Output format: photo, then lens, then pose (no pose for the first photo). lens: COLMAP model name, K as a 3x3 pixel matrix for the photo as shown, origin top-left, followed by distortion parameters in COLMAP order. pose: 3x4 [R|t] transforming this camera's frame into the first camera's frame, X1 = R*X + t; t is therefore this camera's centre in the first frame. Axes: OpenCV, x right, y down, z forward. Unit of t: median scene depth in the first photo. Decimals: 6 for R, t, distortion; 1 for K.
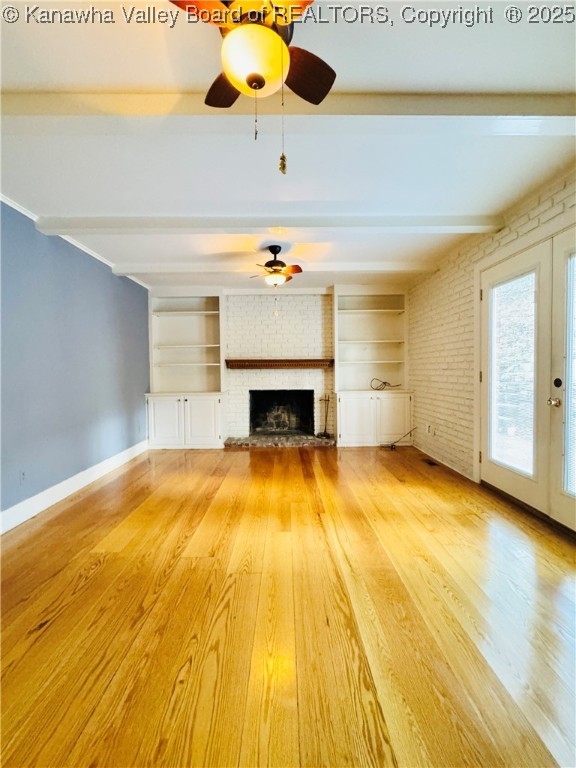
lens RADIAL K [[330.3, 0, 291.4], [0, 330.3, 382.7], [0, 0, 1]] dist [-0.000674, -0.000239]
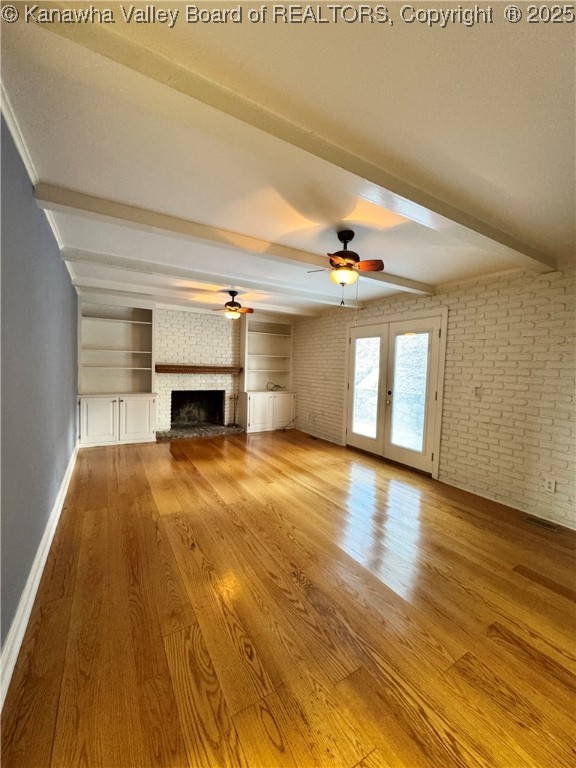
lens RADIAL K [[309.1, 0, 289.9], [0, 309.1, 382.3], [0, 0, 1]] dist [-0.000427, -0.000013]
pose [[0.864054, 0.010141, 0.503297, -0.348243], [-0.023083, 0.999544, 0.019487, -0.042375], [-0.502870, -0.028456, 0.863894, -0.180757]]
